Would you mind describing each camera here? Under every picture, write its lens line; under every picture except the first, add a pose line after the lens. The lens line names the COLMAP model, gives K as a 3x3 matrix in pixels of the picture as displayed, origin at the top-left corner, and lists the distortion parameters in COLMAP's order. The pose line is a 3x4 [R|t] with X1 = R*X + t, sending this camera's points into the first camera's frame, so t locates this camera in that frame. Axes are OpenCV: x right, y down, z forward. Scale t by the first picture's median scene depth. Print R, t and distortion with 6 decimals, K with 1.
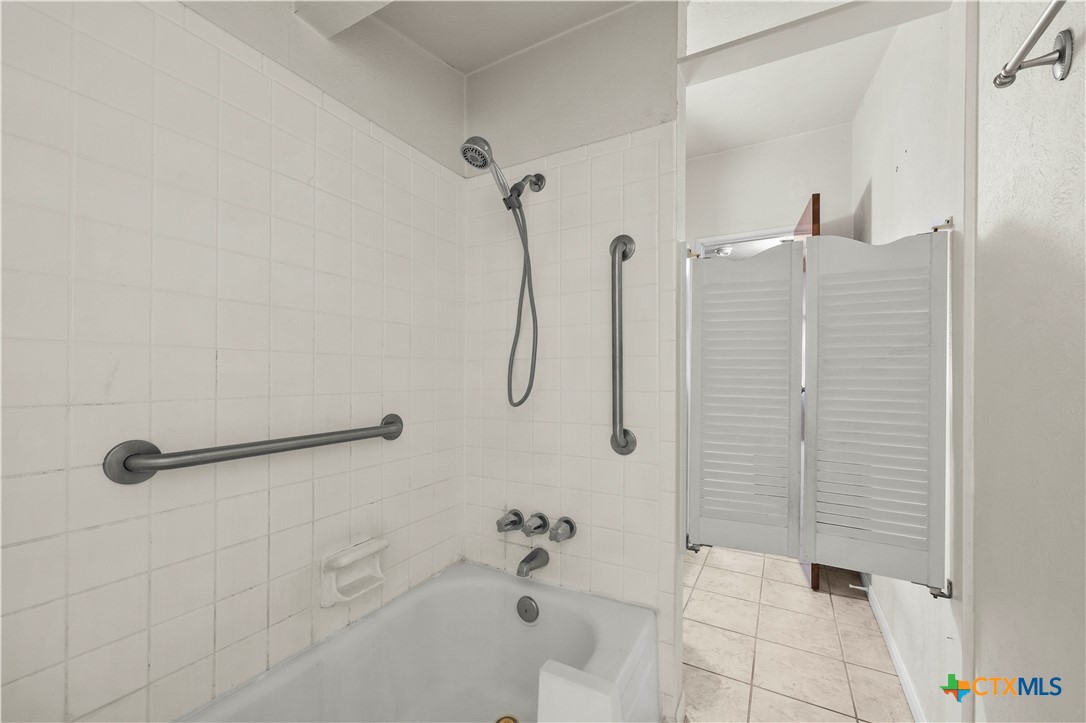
lens RADIAL K [[434.0, 0, 542.5], [0, 434.0, 367.9], [0, 0, 1]] dist [0.003229, -0.000810]
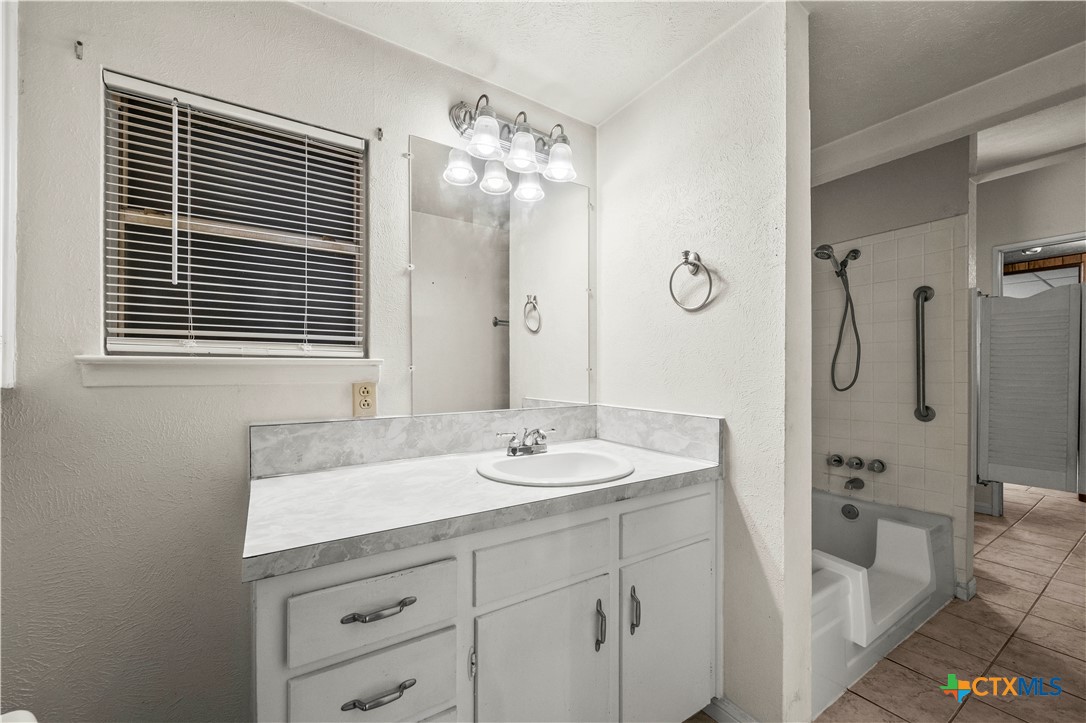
lens RADIAL K [[434.0, 0, 545.4], [0, 434.0, 368.4], [0, 0, 1]] dist [0.003229, -0.000810]
pose [[0.890488, -0.003444, -0.454994, -0.327982], [0.008032, 0.999935, 0.008150, -0.023133], [0.454936, -0.010912, 0.890457, -1.064039]]
